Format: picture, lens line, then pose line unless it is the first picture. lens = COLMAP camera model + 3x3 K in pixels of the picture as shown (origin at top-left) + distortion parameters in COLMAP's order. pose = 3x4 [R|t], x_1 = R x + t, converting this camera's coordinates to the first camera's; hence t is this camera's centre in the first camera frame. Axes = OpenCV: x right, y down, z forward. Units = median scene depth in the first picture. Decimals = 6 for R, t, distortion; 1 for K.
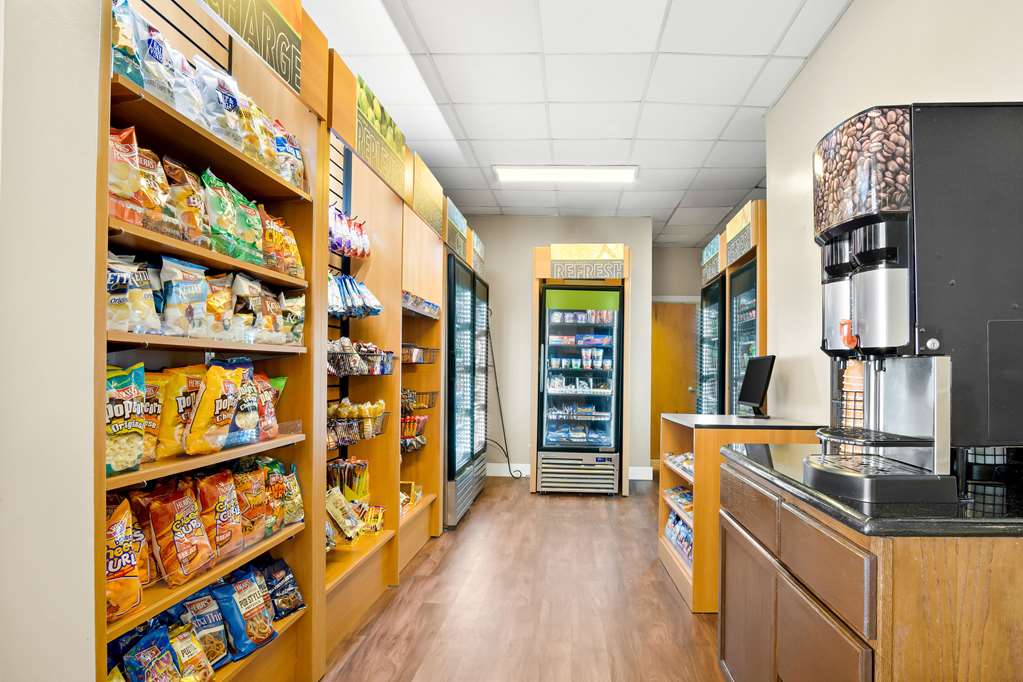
lens RADIAL K [[610.2, 0, 511.5], [0, 610.2, 341.0], [0, 0, 1]] dist [0.000262, 0.000126]
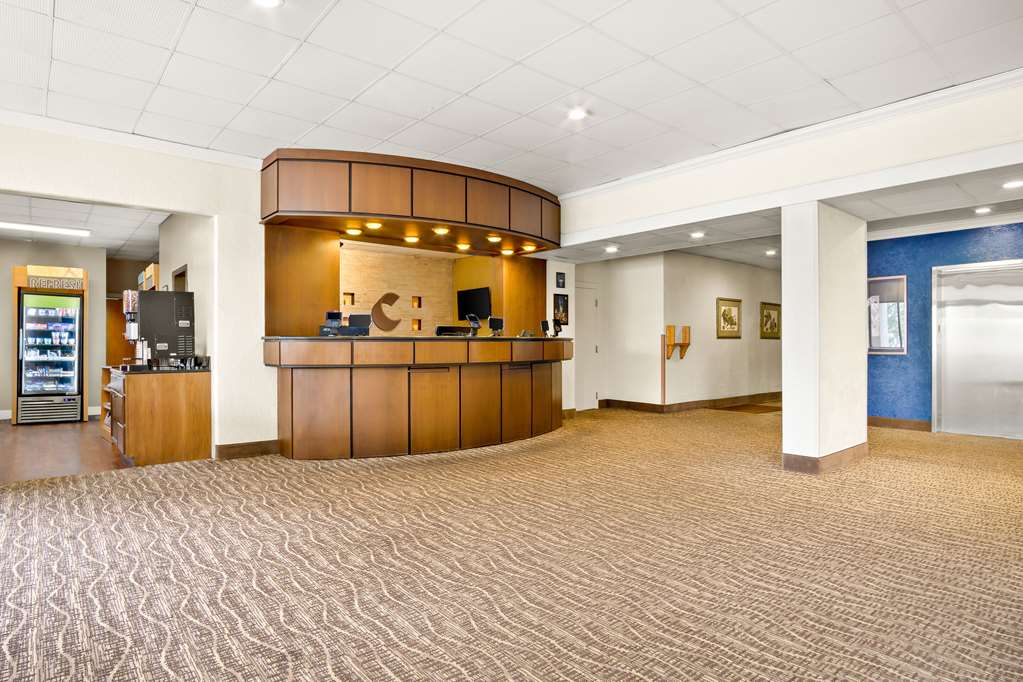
lens RADIAL K [[564.3, 0, 511.5], [0, 564.3, 341.0], [0, 0, 1]] dist [-0.023311, -0.000510]
pose [[0.673345, -0.008934, 0.739274, -0.150075], [-0.003278, 0.999881, 0.015069, 0.010600], [-0.739321, -0.012571, 0.673236, -0.871858]]
